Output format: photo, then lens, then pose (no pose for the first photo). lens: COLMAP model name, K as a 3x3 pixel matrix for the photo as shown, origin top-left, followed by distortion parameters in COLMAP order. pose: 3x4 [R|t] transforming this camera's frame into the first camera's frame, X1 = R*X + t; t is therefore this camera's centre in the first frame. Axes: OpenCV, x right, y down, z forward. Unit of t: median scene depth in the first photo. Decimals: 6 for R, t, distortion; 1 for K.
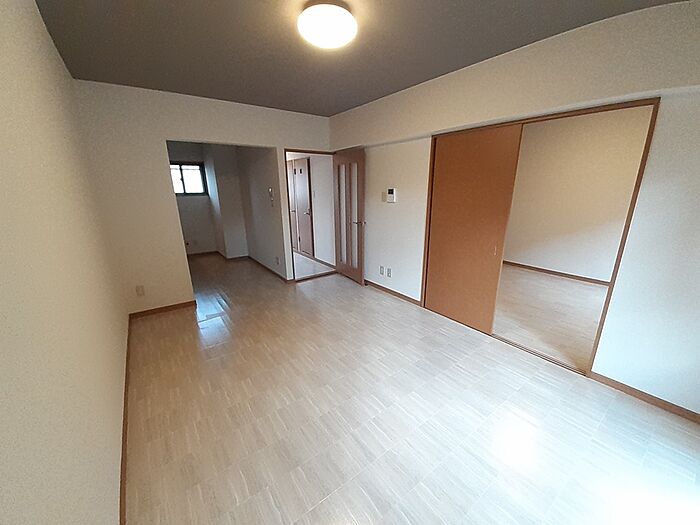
lens RADIAL K [[274.8, 0, 354.5], [0, 274.8, 262.5], [0, 0, 1]] dist [-0.003678, -0.000582]
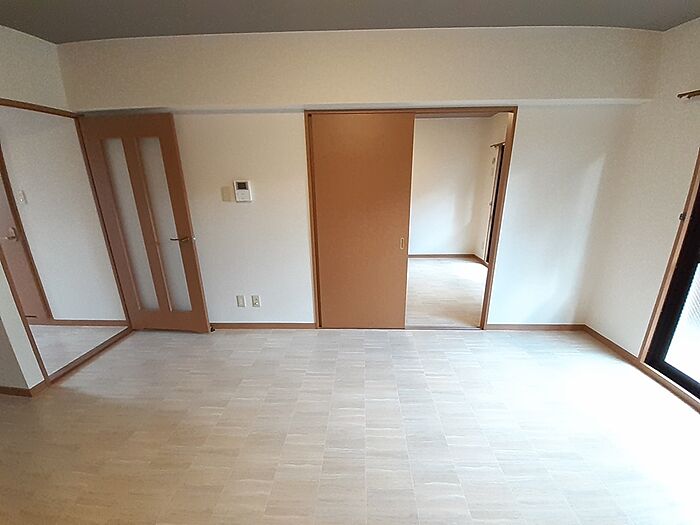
lens RADIAL K [[274.8, 0, 354.5], [0, 274.8, 262.5], [0, 0, 1]] dist [-0.003678, -0.000582]
pose [[0.626783, -0.211272, 0.750005, -0.244512], [0.216544, 0.971852, 0.092798, -0.076480], [-0.748500, 0.104245, 0.654890, 0.368407]]
